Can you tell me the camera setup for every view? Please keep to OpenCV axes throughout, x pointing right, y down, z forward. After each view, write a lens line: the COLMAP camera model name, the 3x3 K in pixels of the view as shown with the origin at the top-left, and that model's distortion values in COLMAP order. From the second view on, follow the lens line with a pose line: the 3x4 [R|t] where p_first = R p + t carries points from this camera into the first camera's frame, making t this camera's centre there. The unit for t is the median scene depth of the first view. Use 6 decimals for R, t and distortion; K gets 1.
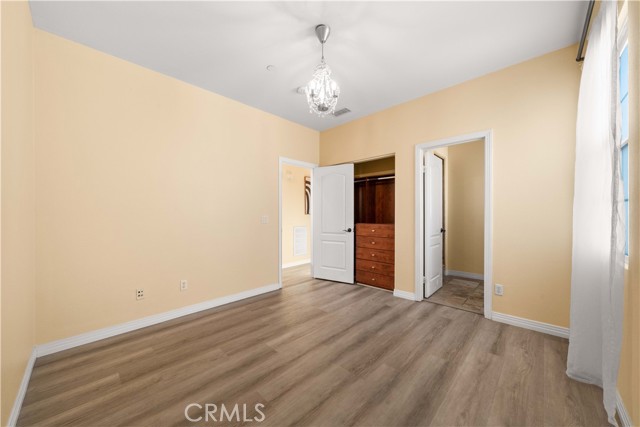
lens RADIAL K [[234.8, 0, 318.9], [0, 234.8, 214.7], [0, 0, 1]] dist [0.000208, 0.000015]
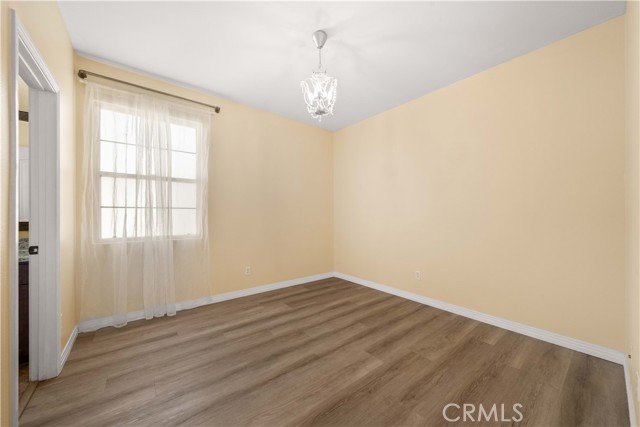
lens RADIAL K [[234.8, 0, 321.2], [0, 234.8, 214.1], [0, 0, 1]] dist [0.000208, 0.000015]
pose [[-0.992371, 0.003153, 0.123247, -0.113062], [0.003080, 0.999995, -0.000782, -0.001418], [-0.123249, -0.000396, -0.992376, 2.022210]]
